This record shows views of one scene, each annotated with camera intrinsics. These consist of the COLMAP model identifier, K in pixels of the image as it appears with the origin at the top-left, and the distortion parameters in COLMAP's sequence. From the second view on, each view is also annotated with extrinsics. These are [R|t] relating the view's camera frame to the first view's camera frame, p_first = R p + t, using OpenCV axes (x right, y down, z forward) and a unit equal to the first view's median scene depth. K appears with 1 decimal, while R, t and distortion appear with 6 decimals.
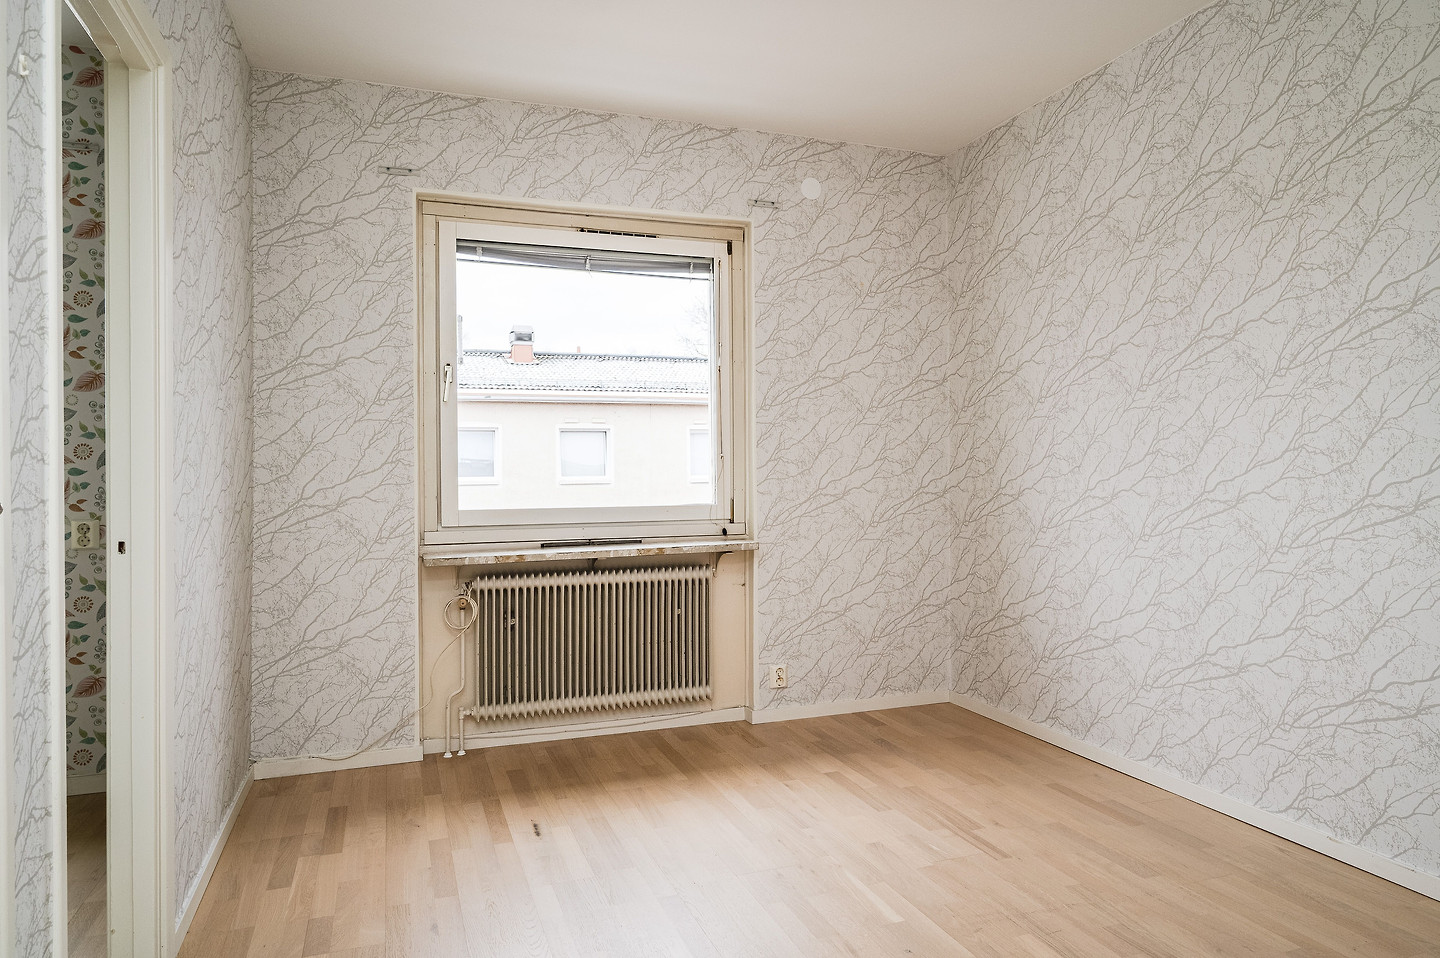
lens RADIAL K [[923.3, 0, 747.9], [0, 923.3, 459.7], [0, 0, 1]] dist [0.003232, -0.000161]
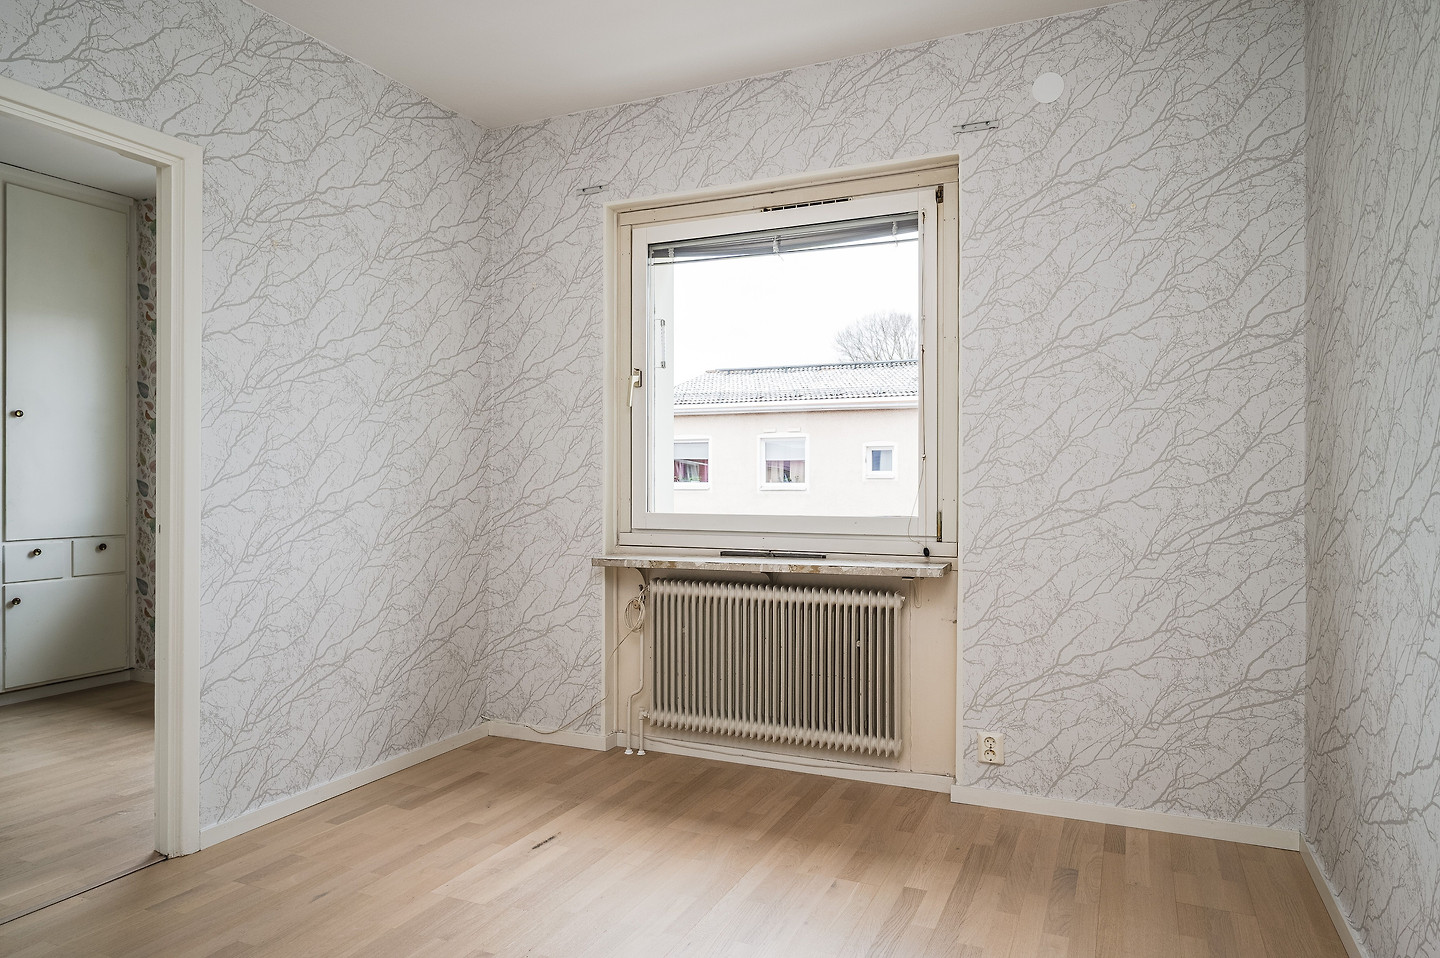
lens RADIAL K [[923.3, 0, 723.8], [0, 923.3, 468.0], [0, 0, 1]] dist [0.003232, -0.000161]
pose [[0.703372, 0.002815, -0.710817, 0.458463], [0.004639, 0.999953, 0.008550, -0.002640], [0.710807, -0.009312, 0.703325, 0.344735]]
